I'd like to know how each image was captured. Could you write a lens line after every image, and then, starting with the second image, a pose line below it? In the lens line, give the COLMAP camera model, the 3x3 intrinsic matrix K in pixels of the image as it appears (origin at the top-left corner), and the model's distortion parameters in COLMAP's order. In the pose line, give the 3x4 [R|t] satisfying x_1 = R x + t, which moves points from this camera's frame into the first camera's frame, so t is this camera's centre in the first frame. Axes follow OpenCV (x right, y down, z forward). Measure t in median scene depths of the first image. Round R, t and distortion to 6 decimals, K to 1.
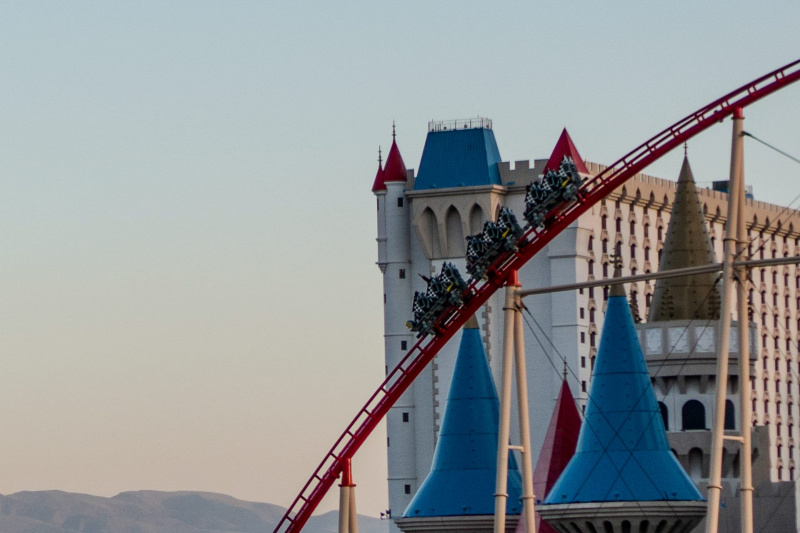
lens RADIAL K [[1135.0, 0, 402.1], [0, 1135.0, 268.3], [0, 0, 1]] dist [-0.008882, 0.000000]
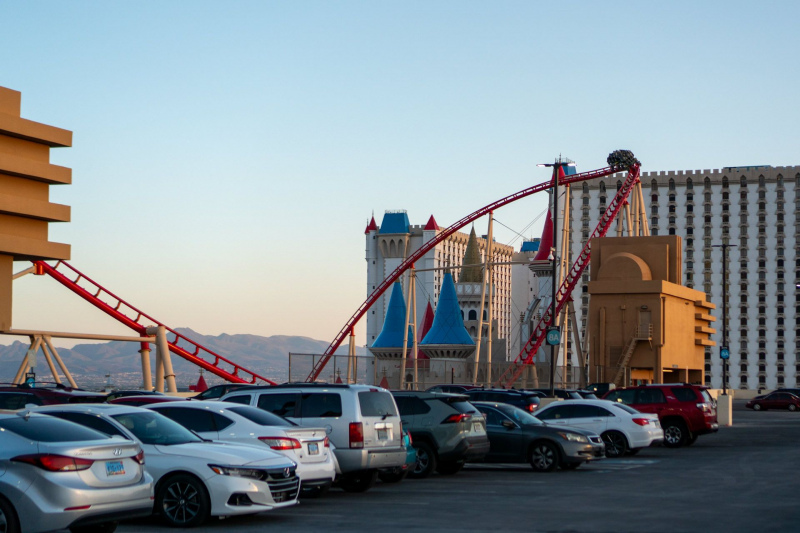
lens RADIAL K [[1135.0, 0, 394.2], [0, 1135.0, 265.1], [0, 0, 1]] dist [-0.008882, 0.000000]
pose [[0.999280, 0.035717, 0.012774, 0.014873], [-0.036344, 0.997945, 0.052776, -0.143766], [-0.010863, -0.053202, 0.998525, -1.888304]]
